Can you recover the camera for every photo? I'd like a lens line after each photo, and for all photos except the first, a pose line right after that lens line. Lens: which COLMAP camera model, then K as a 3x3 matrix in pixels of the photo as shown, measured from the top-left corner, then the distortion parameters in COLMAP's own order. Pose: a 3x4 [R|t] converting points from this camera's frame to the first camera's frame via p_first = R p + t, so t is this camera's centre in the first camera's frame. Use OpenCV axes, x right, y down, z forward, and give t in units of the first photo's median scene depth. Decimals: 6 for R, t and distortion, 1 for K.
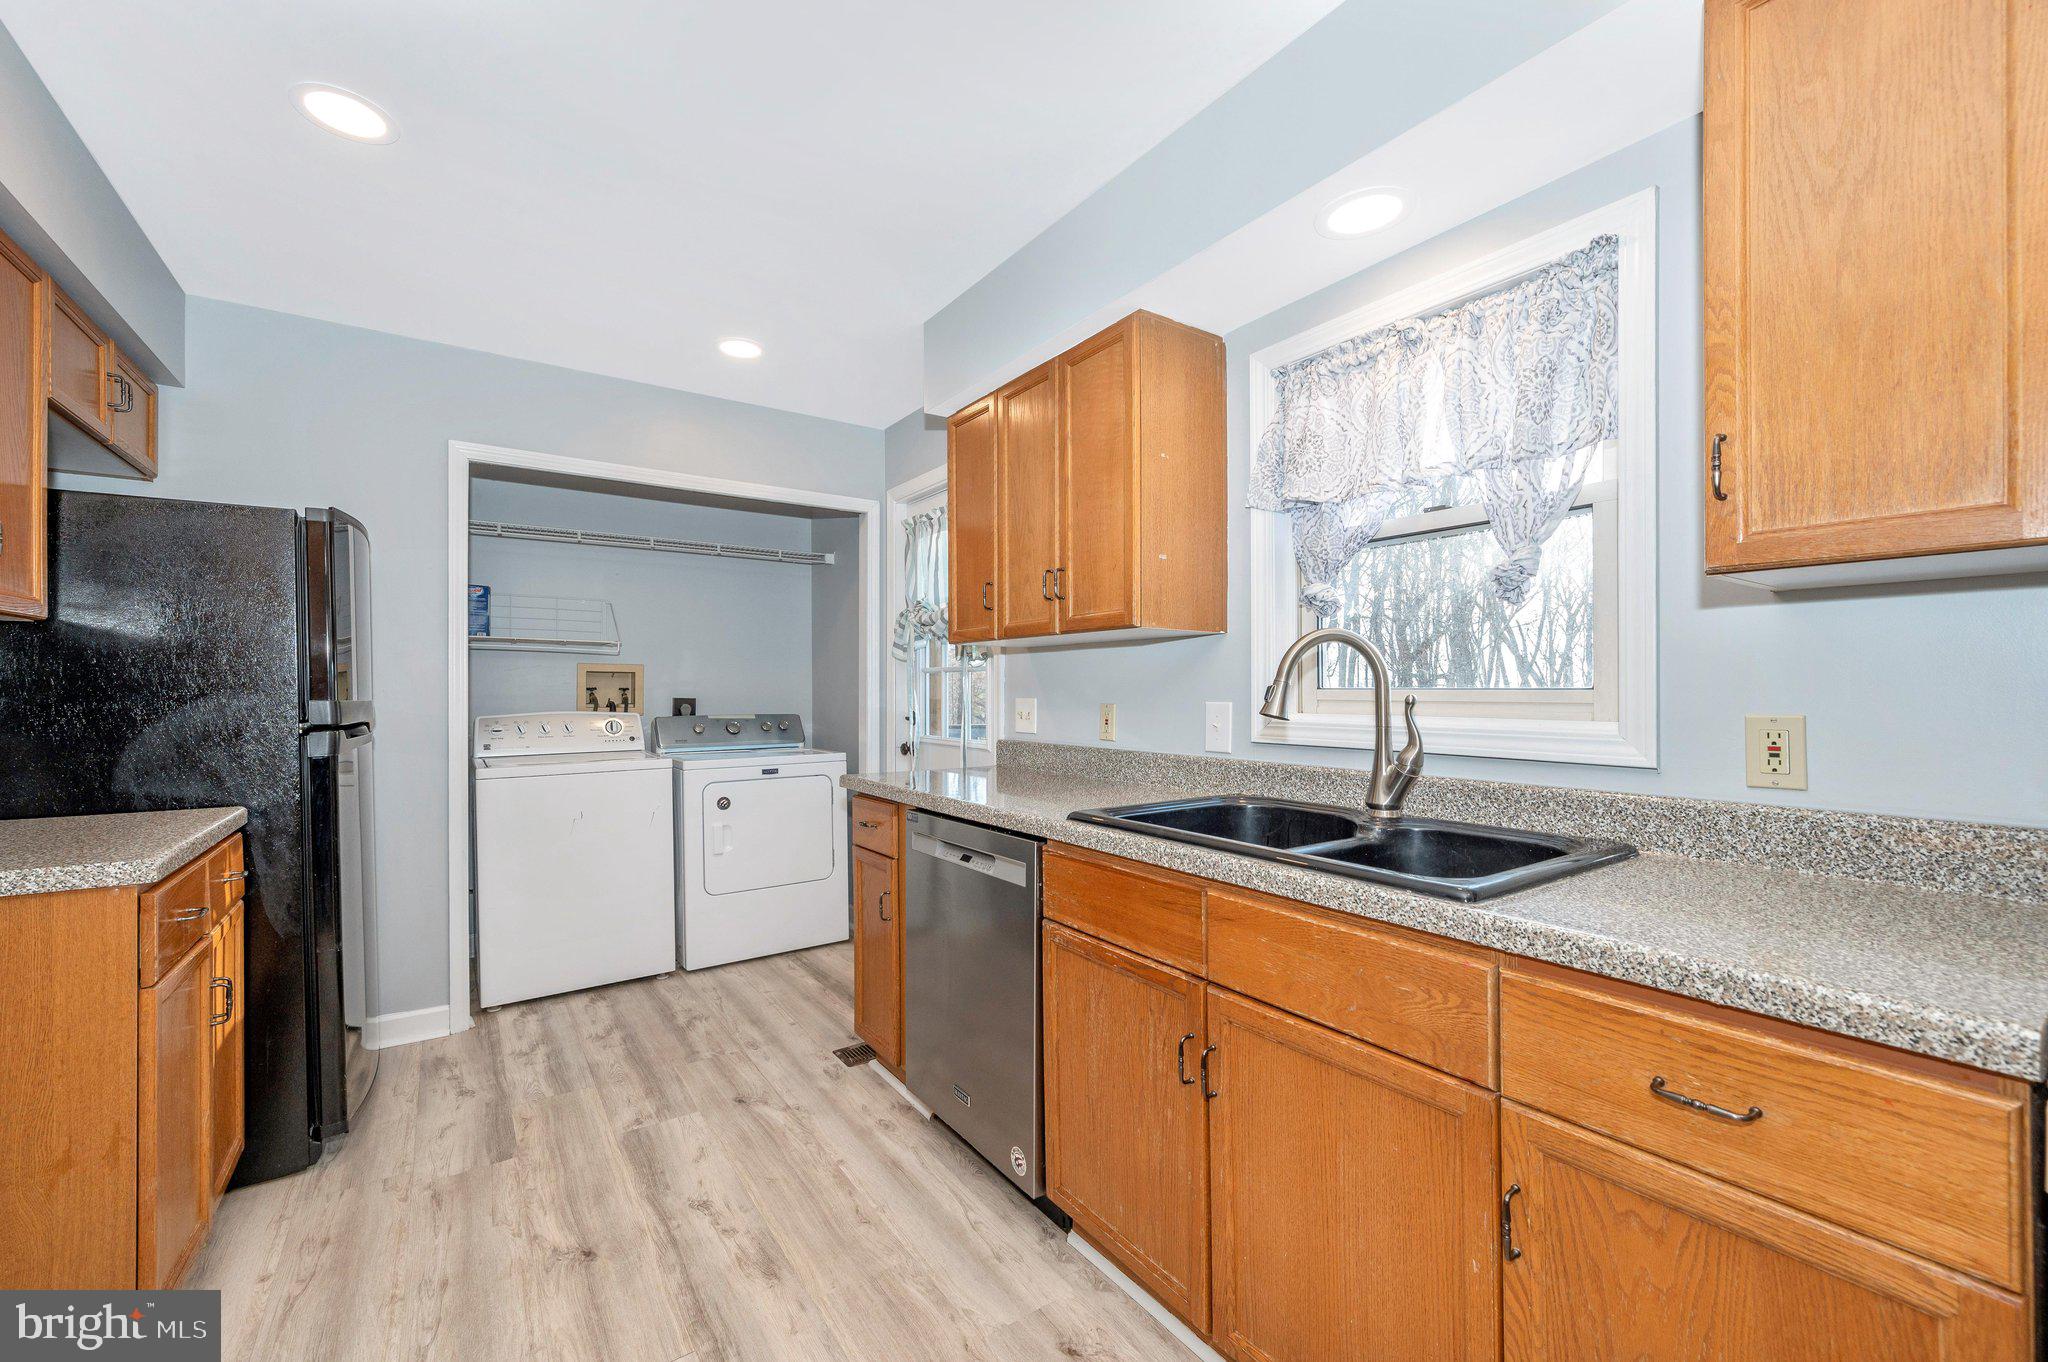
lens RADIAL K [[792.4, 0, 1030.6], [0, 792.4, 684.5], [0, 0, 1]] dist [0.000355, 0.000149]
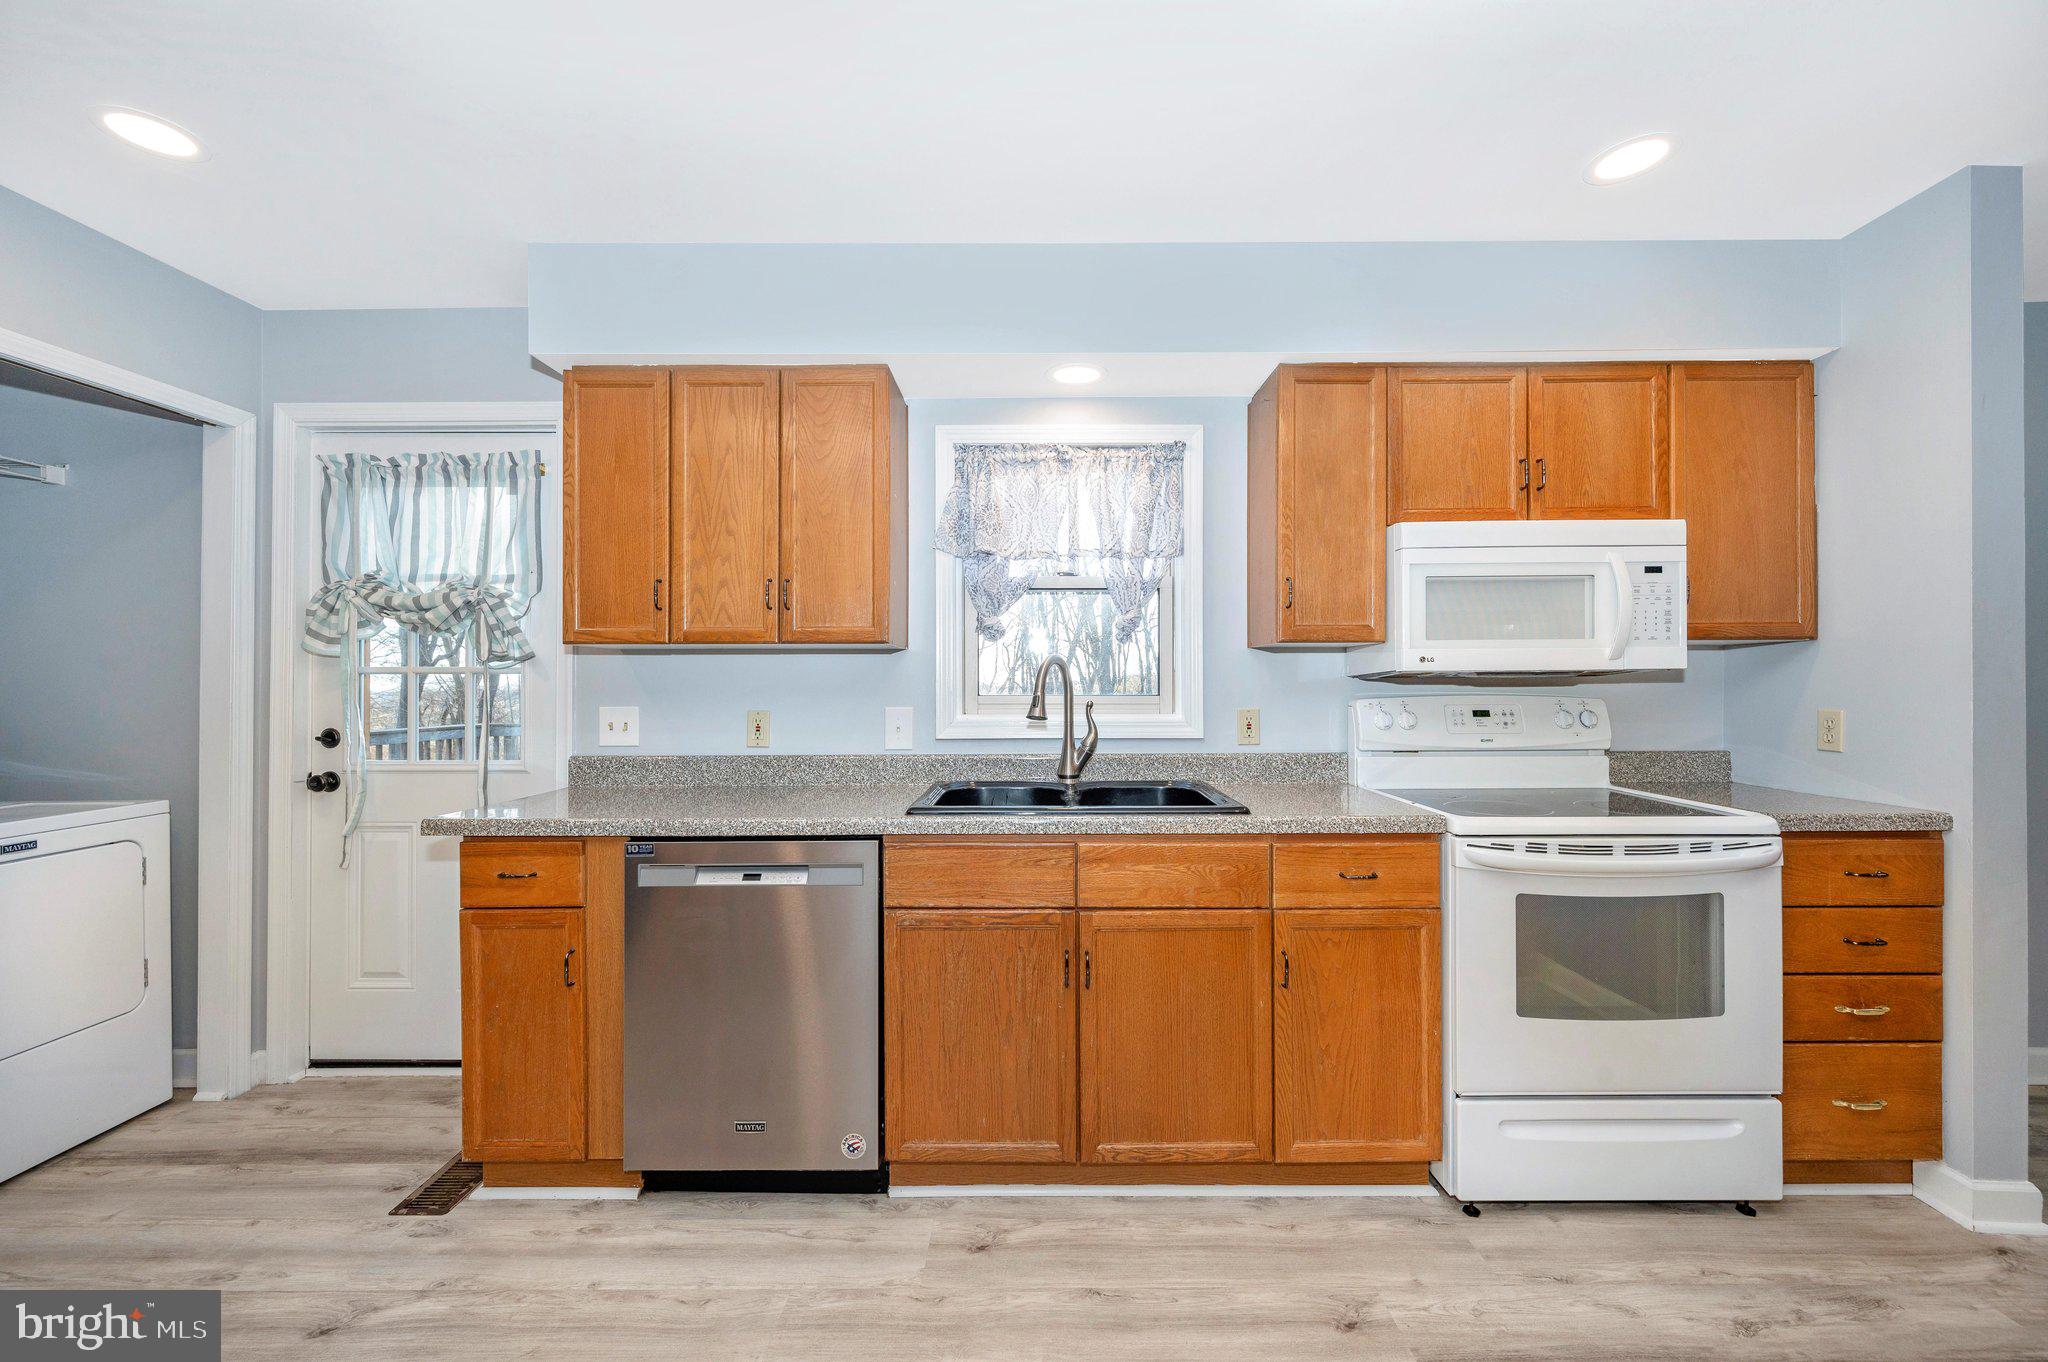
lens RADIAL K [[779.5, 0, 1024.0], [0, 779.5, 681.0], [0, 0, 1]] dist [0.001904, 0.000352]
pose [[0.591758, 0.004660, 0.806102, -0.731423], [-0.003327, 0.999989, -0.003339, -0.016838], [-0.806109, -0.000706, 0.591767, 0.203039]]
